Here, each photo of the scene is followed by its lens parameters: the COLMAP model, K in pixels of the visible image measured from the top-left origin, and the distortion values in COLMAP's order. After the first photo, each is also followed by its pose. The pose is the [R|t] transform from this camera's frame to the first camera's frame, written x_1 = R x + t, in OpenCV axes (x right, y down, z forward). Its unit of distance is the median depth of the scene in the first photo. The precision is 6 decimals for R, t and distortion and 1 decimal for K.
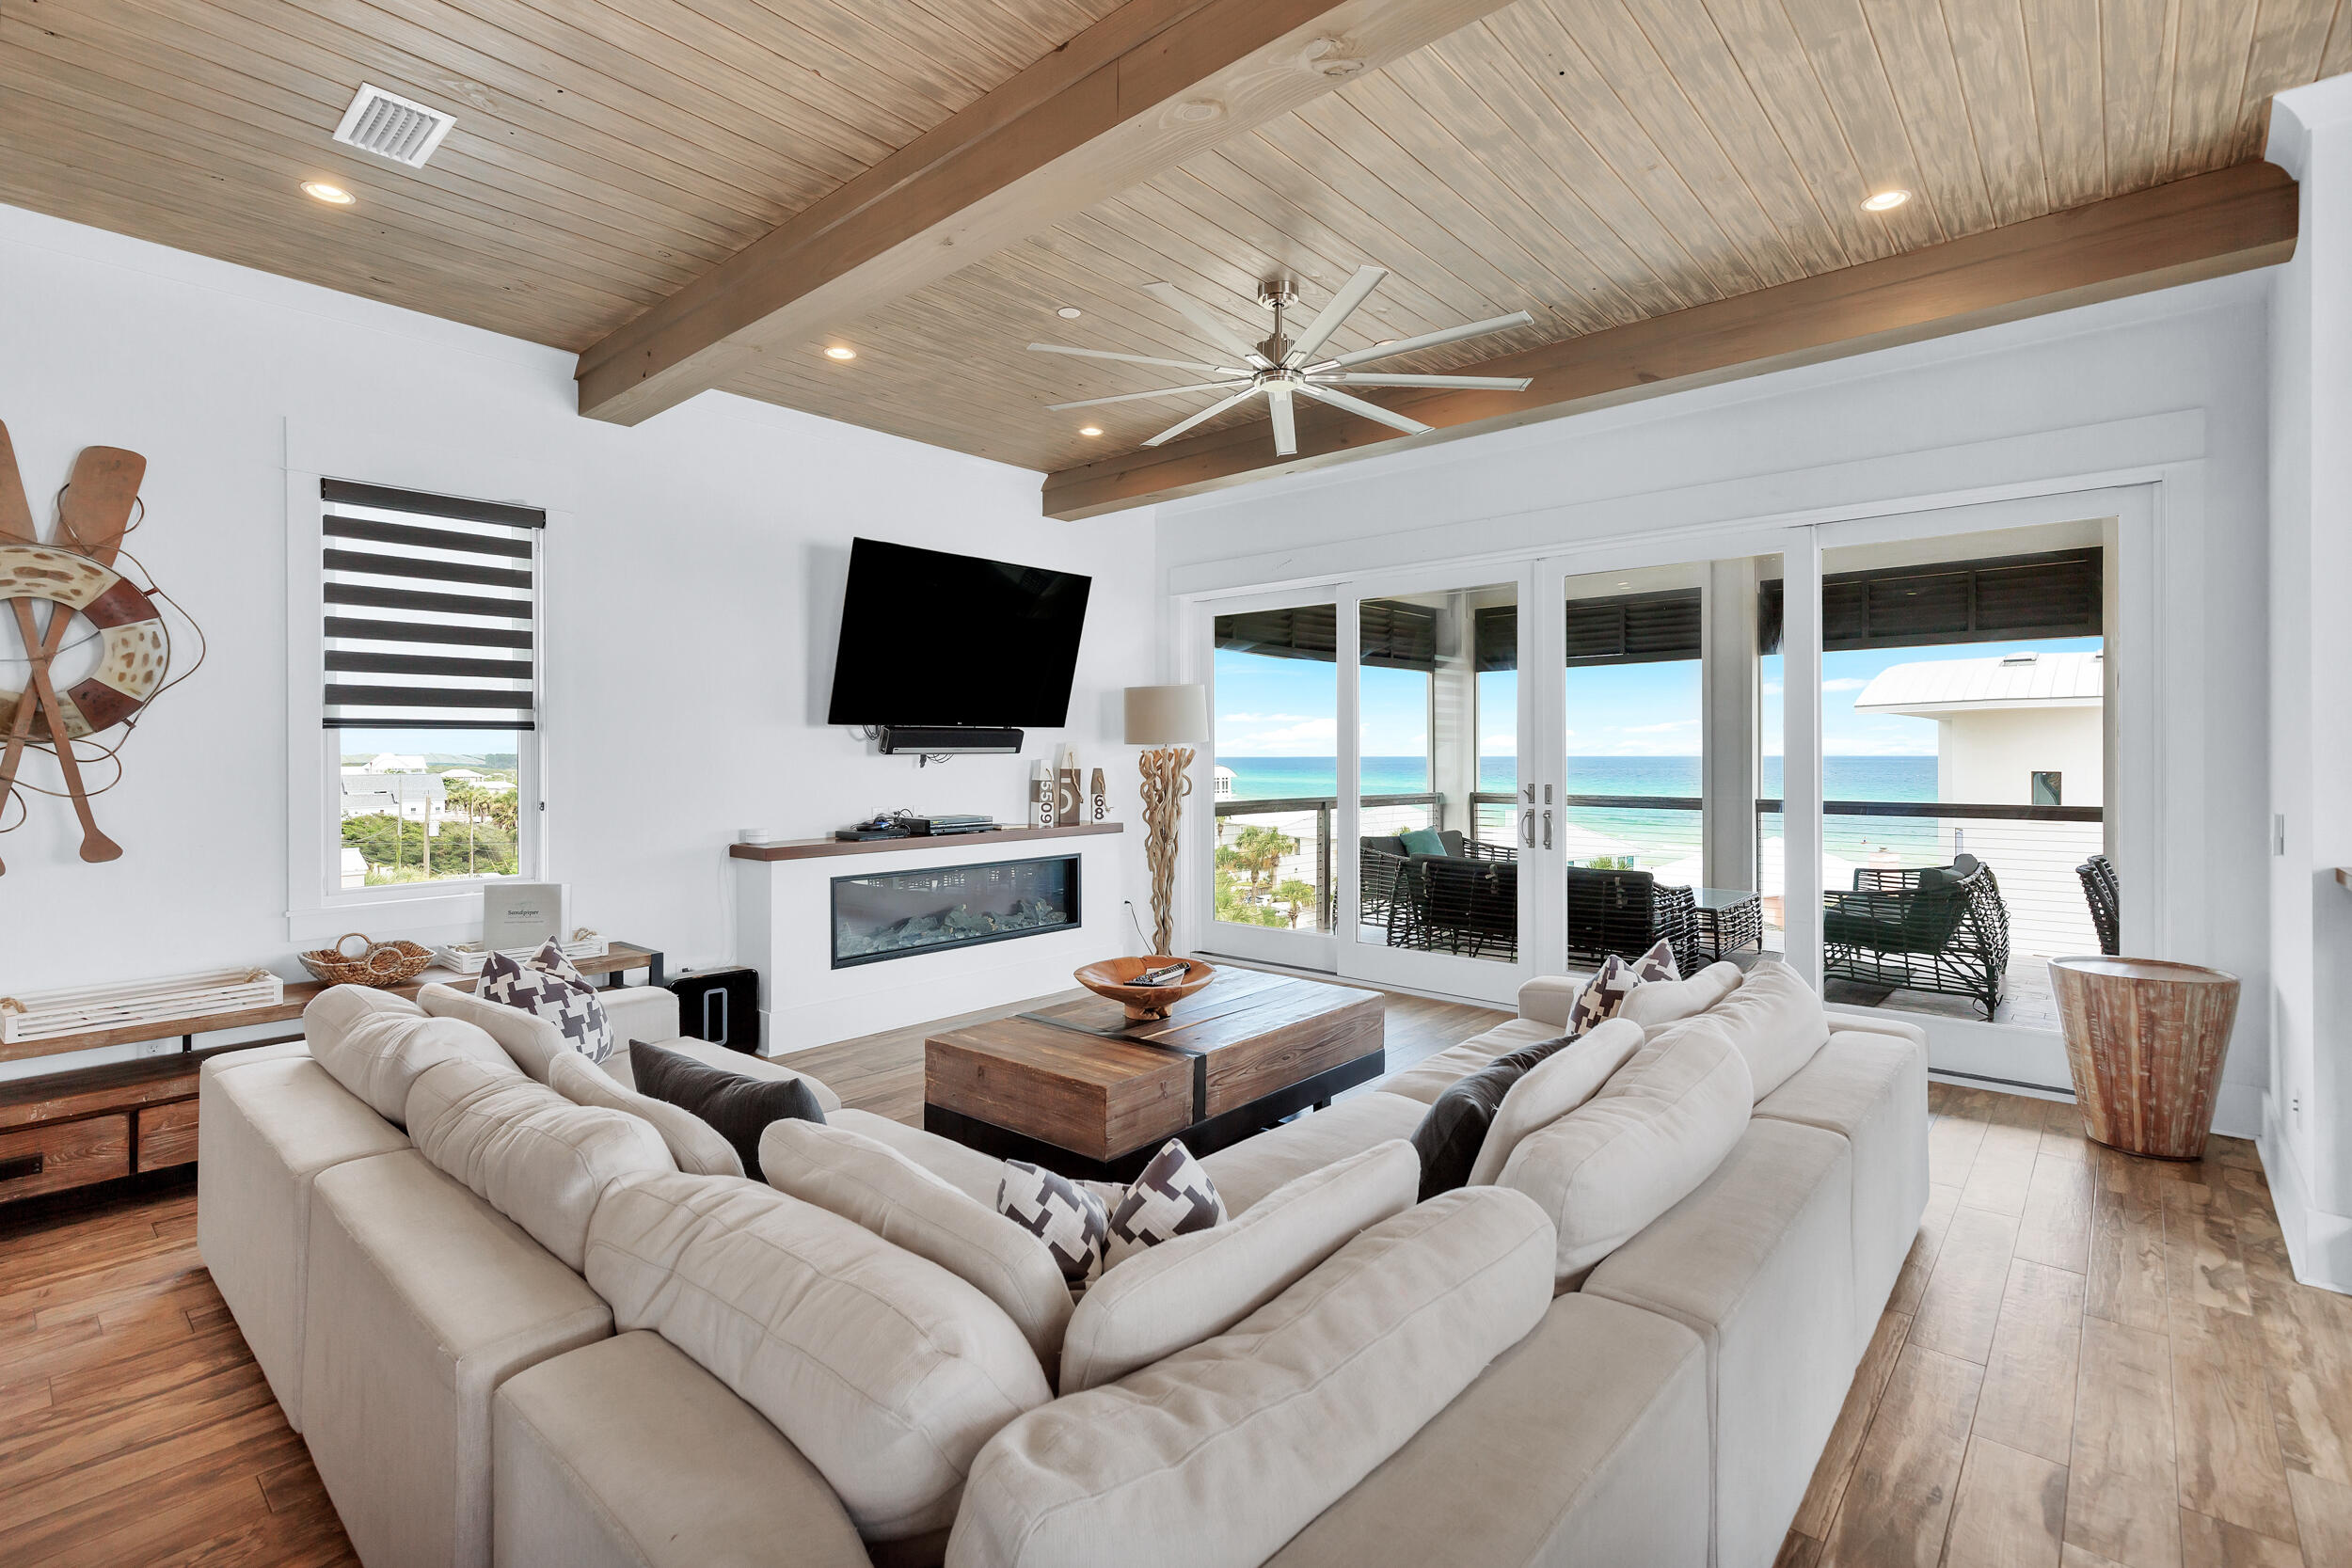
lens RADIAL K [[1079.0, 0, 1183.1], [0, 1079.0, 762.0], [0, 0, 1]] dist [0.002796, 0.000626]
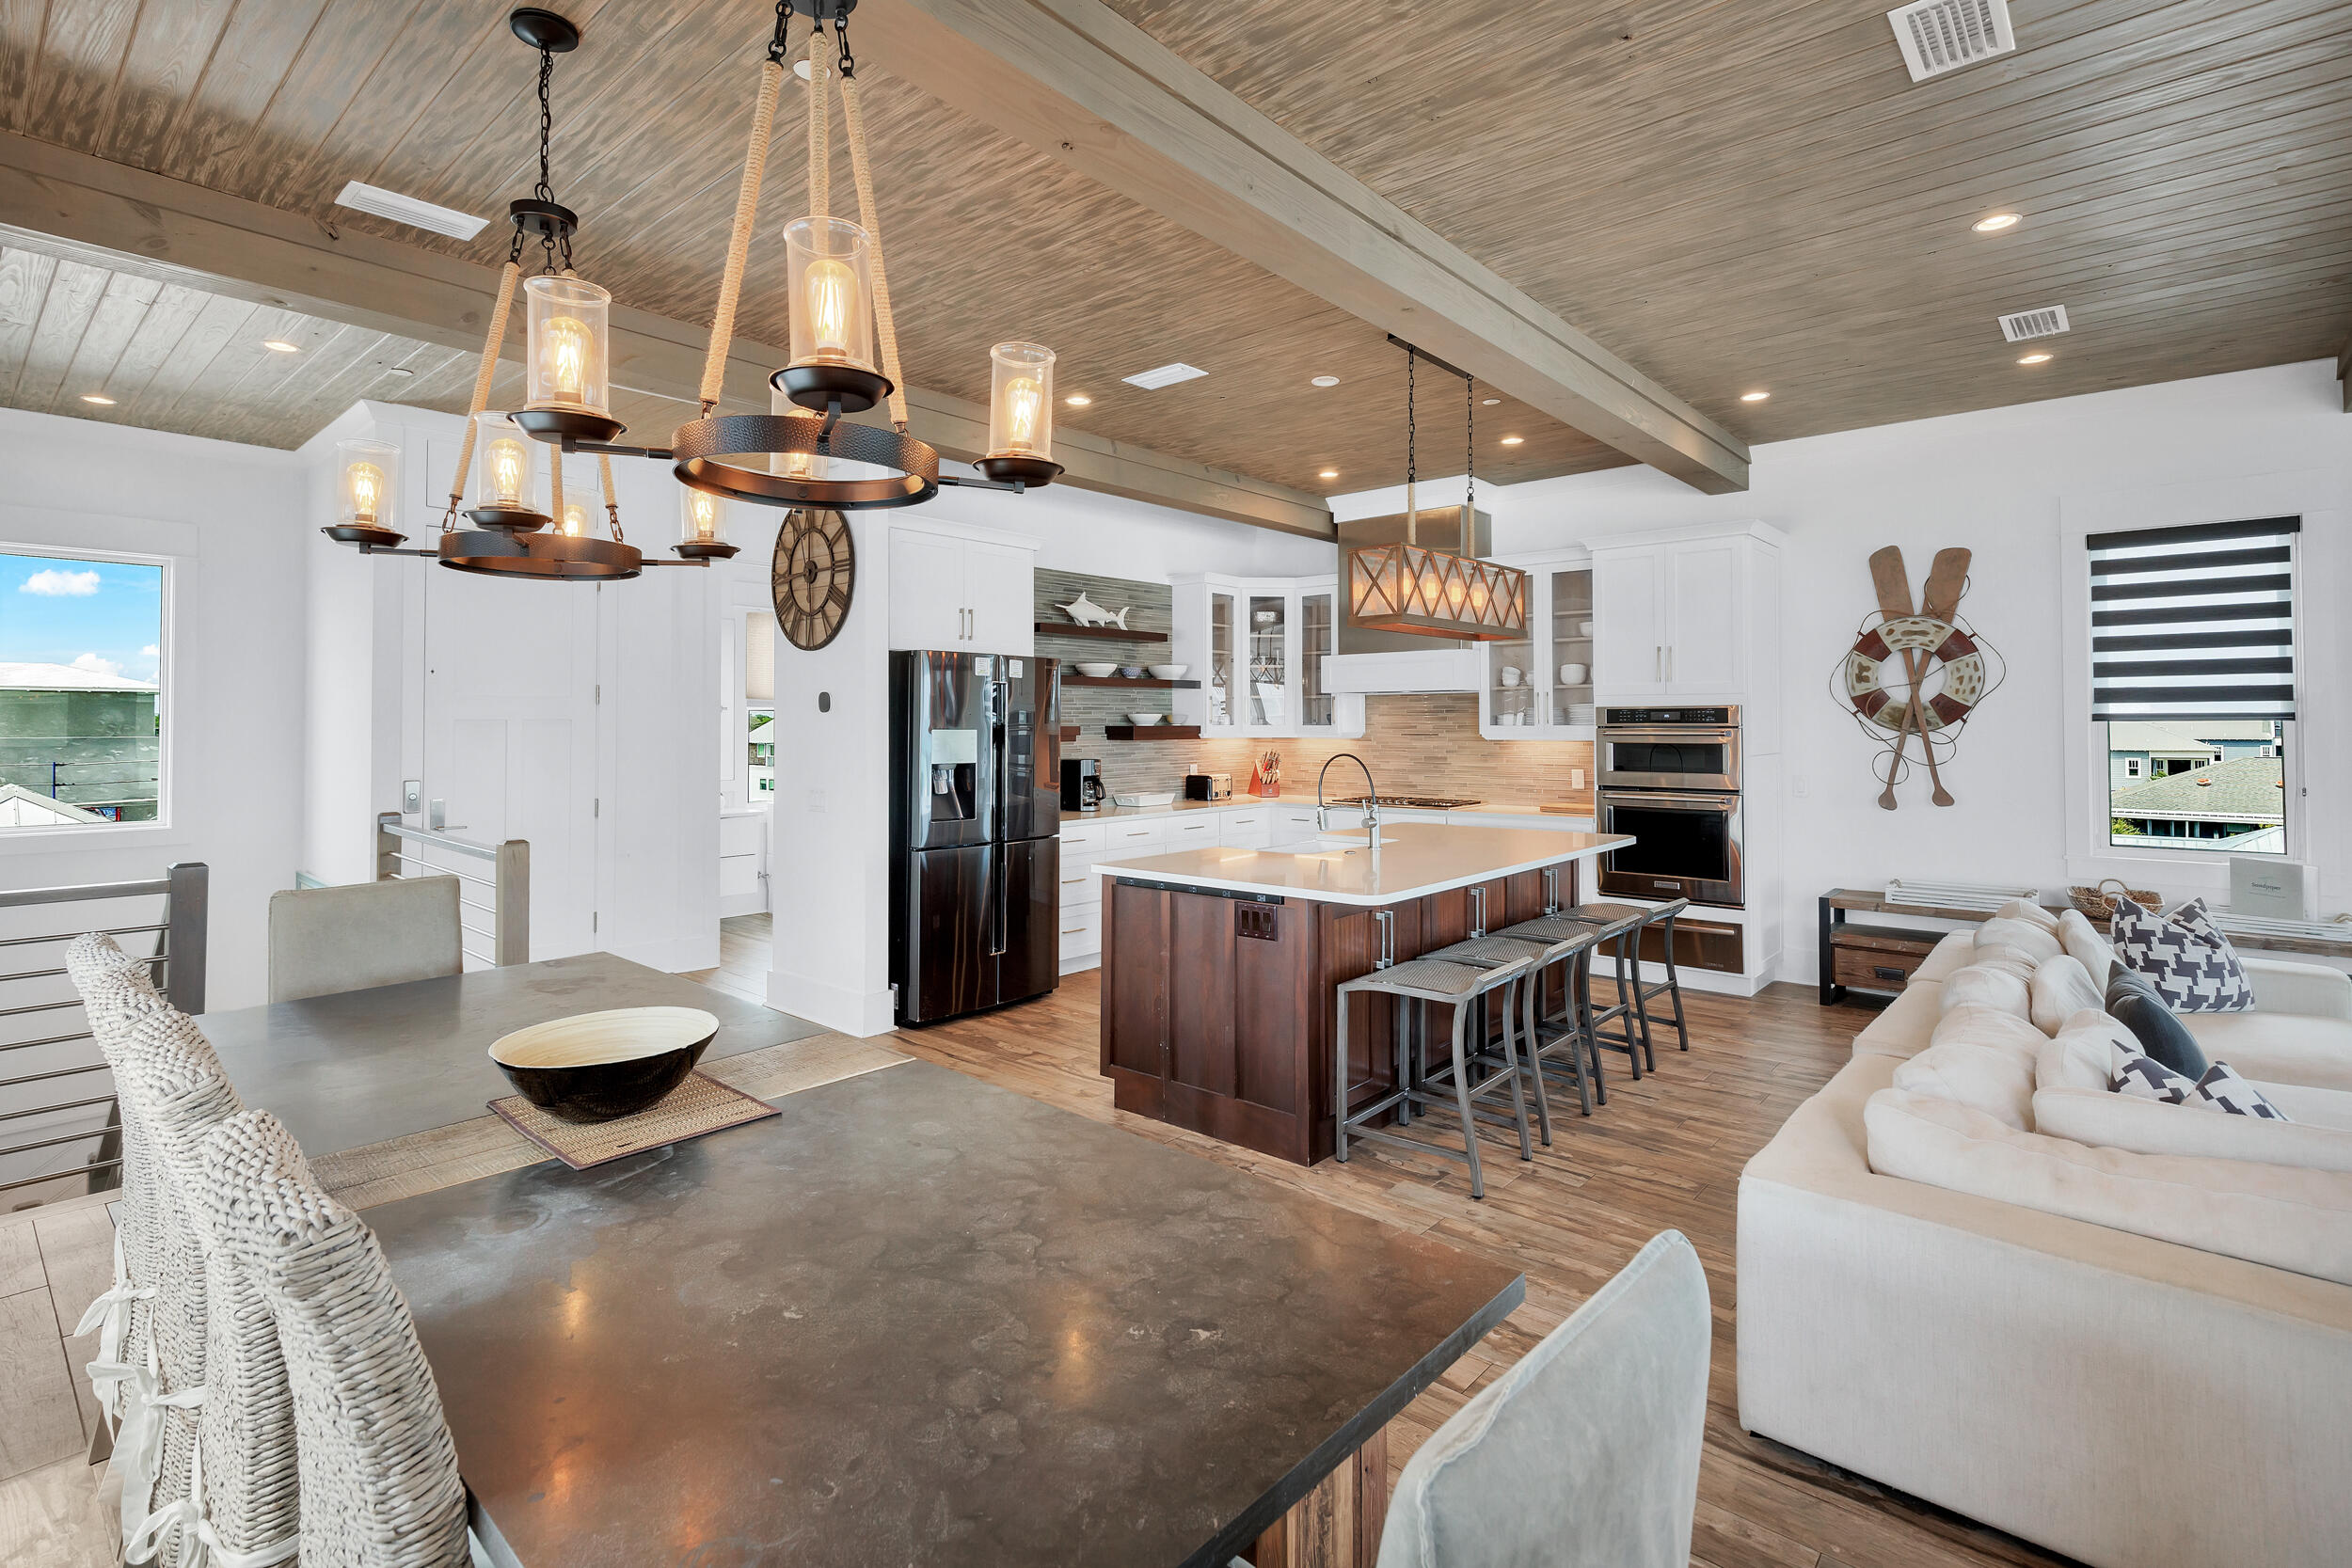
lens RADIAL K [[1093.4, 0, 1188.6], [0, 1093.4, 691.2], [0, 0, 1]] dist [0.000810, -0.000234]
pose [[-0.002714, -0.024894, -0.999686, 0.356079], [-0.005854, 0.999673, -0.024878, -0.018030], [0.999979, 0.005784, -0.002859, -0.071142]]
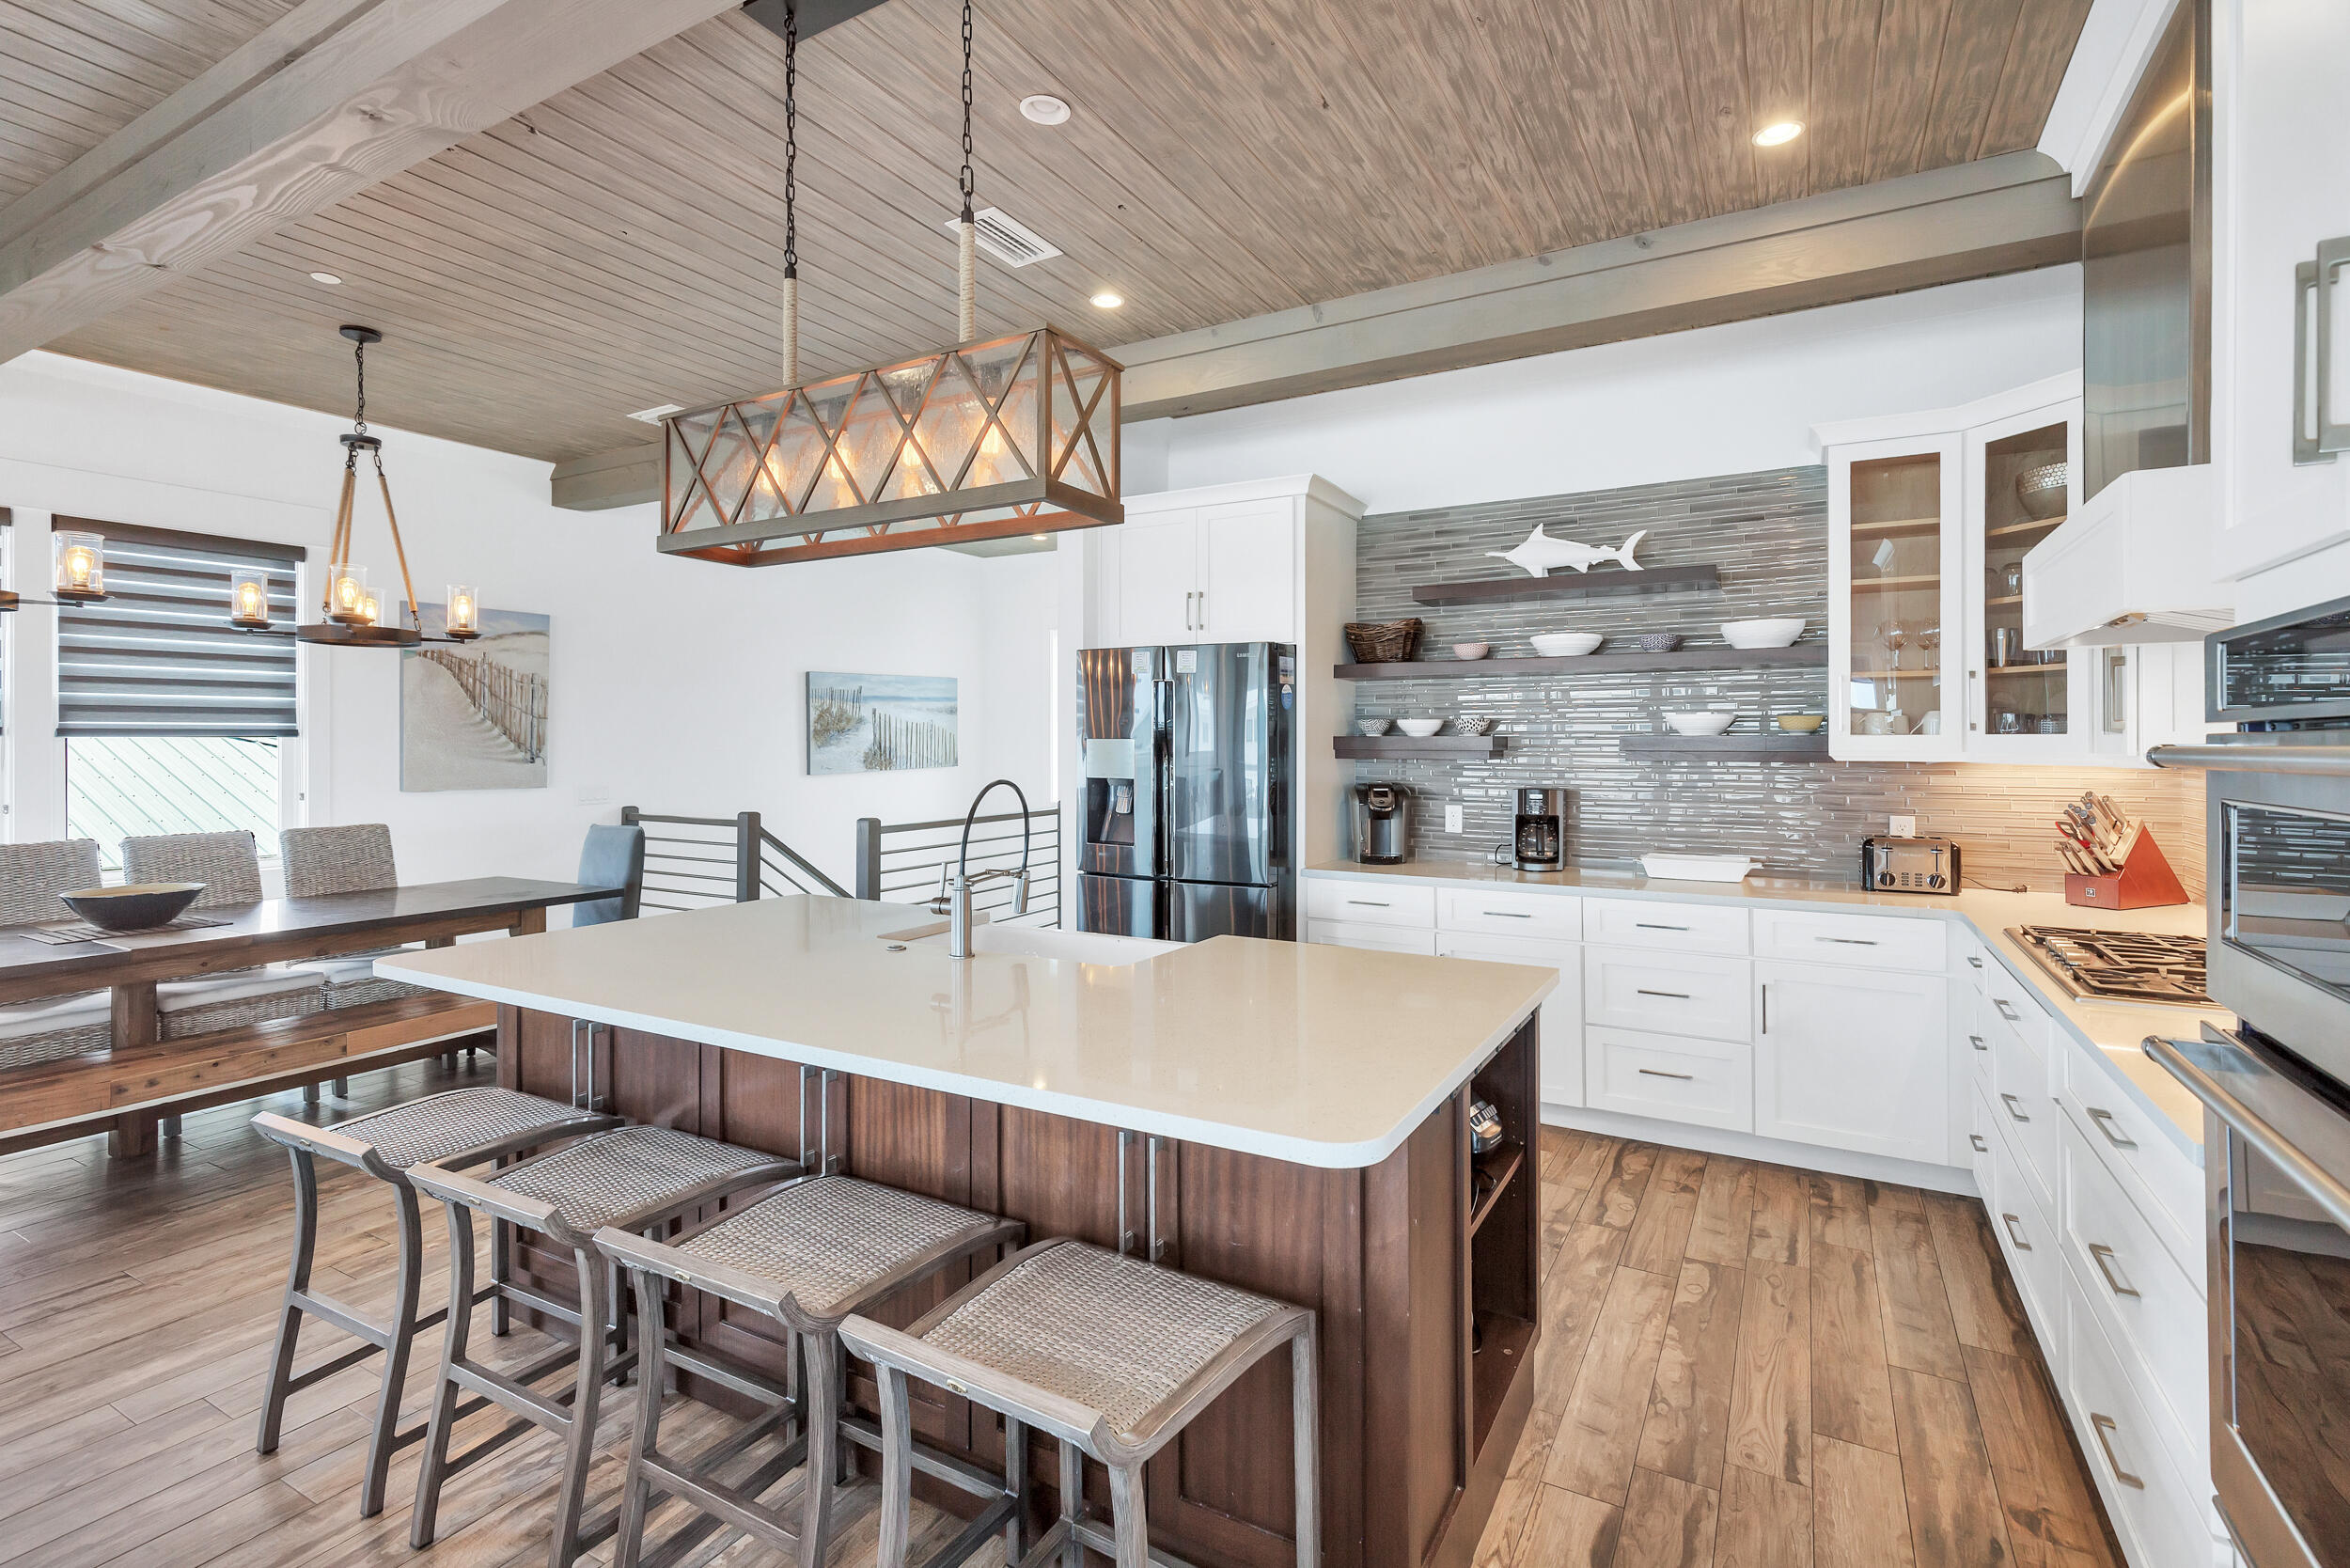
lens RADIAL K [[1084.6, 0, 1182.8], [0, 1084.6, 738.5], [0, 0, 1]] dist [0.010597, -0.000105]
pose [[-0.979728, 0.002239, -0.200320, -0.417042], [0.001341, 0.999988, 0.004619, -0.011717], [0.200328, 0.004256, -0.979720, 0.475553]]
